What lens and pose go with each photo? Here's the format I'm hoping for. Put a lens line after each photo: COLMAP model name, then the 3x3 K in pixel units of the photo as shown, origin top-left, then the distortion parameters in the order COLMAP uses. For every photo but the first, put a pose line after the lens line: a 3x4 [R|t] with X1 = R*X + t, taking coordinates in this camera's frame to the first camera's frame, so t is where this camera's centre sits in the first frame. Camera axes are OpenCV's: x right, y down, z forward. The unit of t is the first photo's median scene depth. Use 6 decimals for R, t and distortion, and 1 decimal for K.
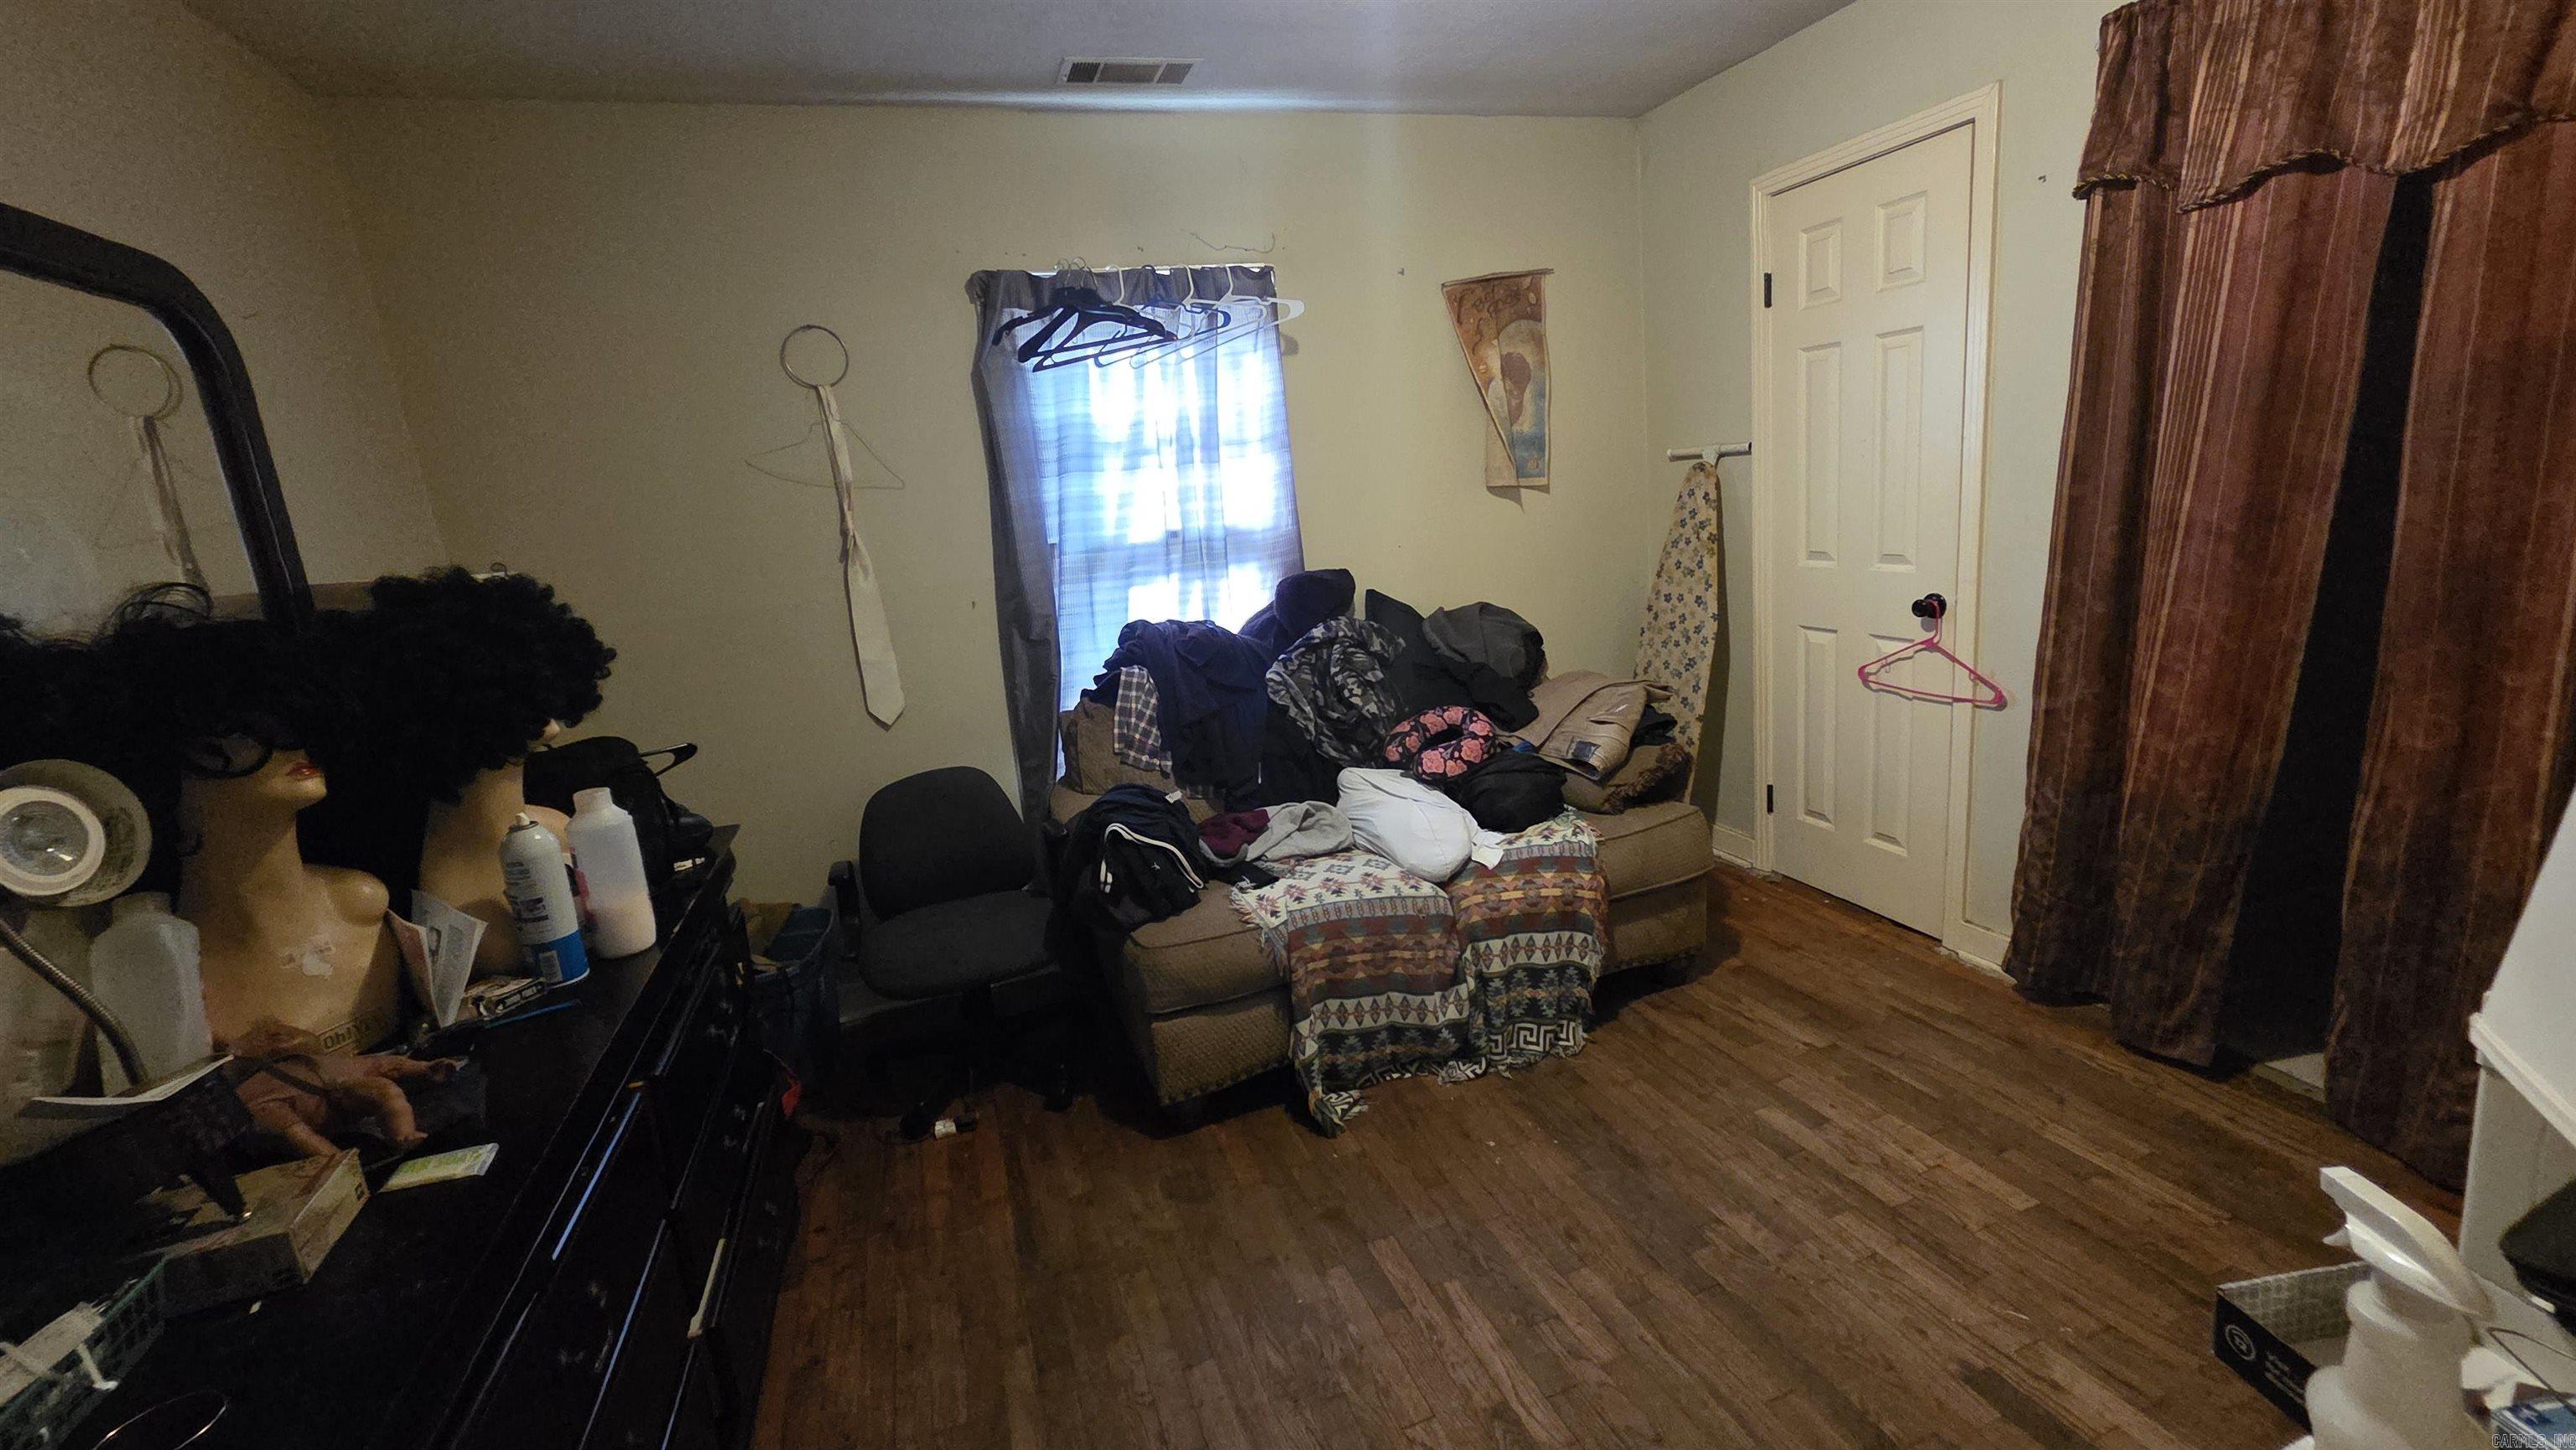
lens RADIAL K [[1049.2, 0, 1285.1], [0, 1049.2, 714.9], [0, 0, 1]] dist [0.000611, 0.000119]
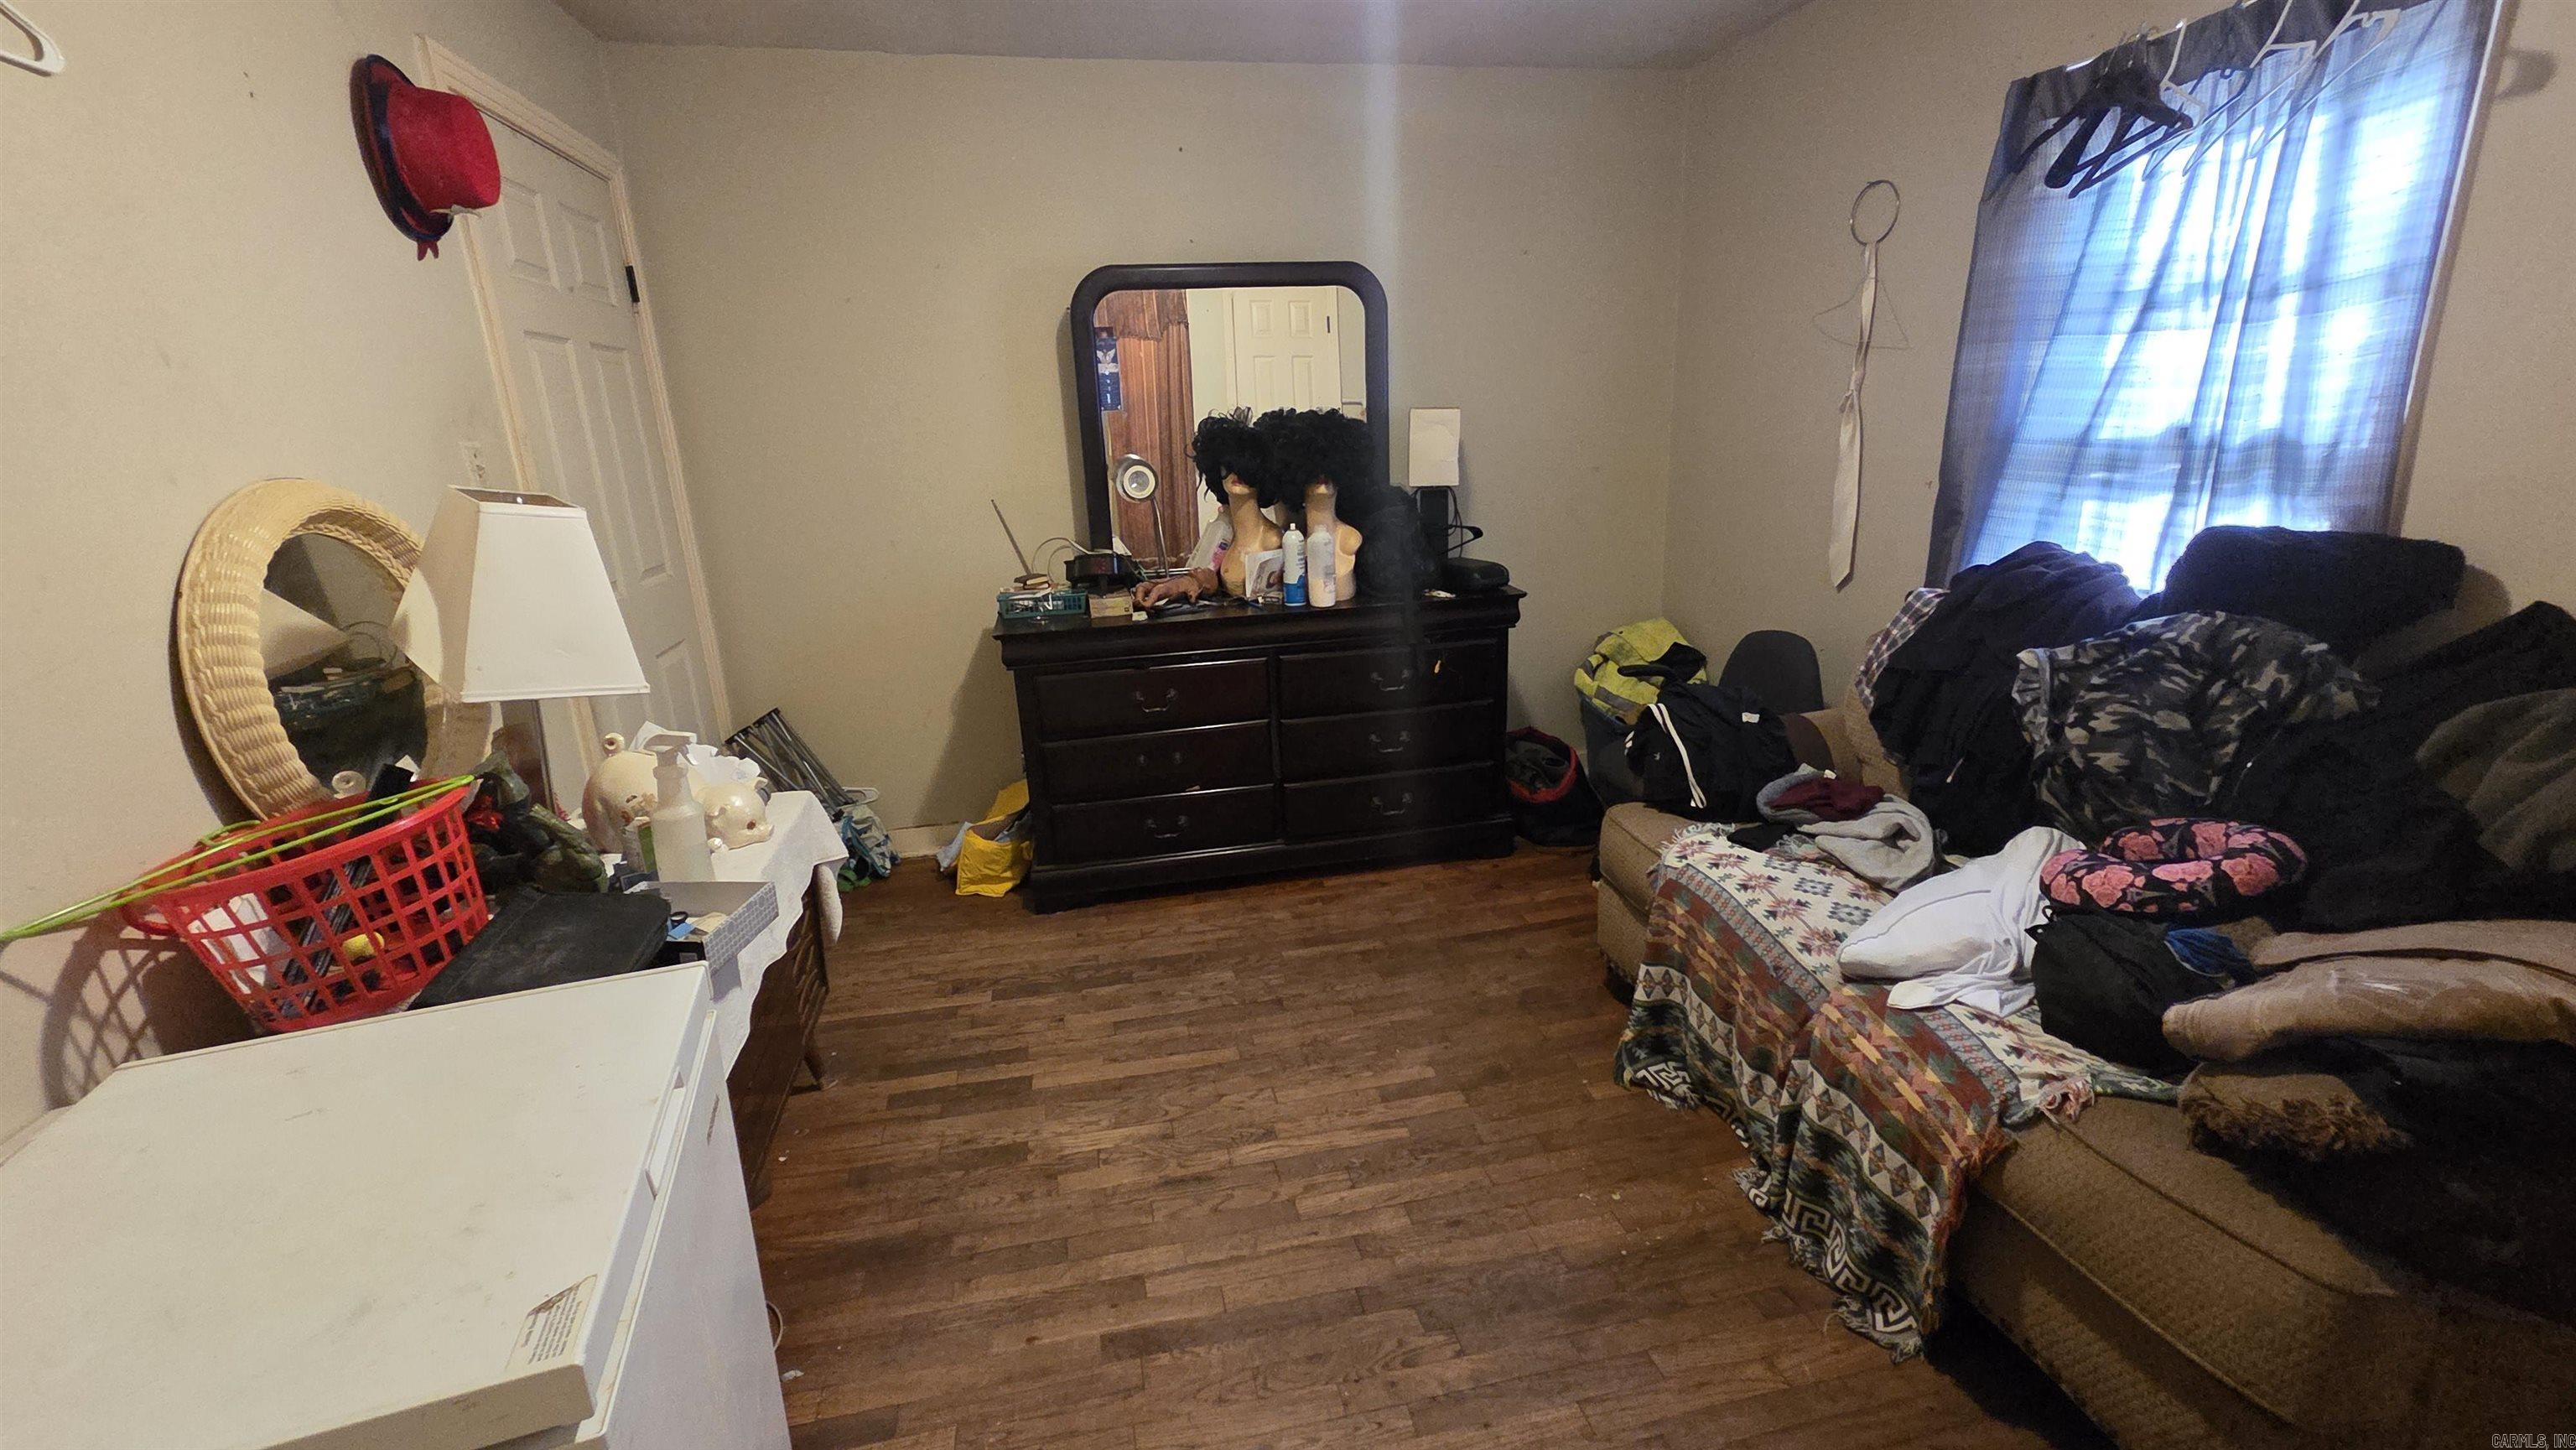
lens RADIAL K [[1049.2, 0, 1285.1], [0, 1049.2, 714.9], [0, 0, 1]] dist [0.000611, 0.000119]
pose [[-0.125073, 0.370565, -0.920347, 0.757857], [-0.164524, 0.907042, 0.387566, -0.204629], [0.978411, 0.199893, -0.052479, 0.608861]]
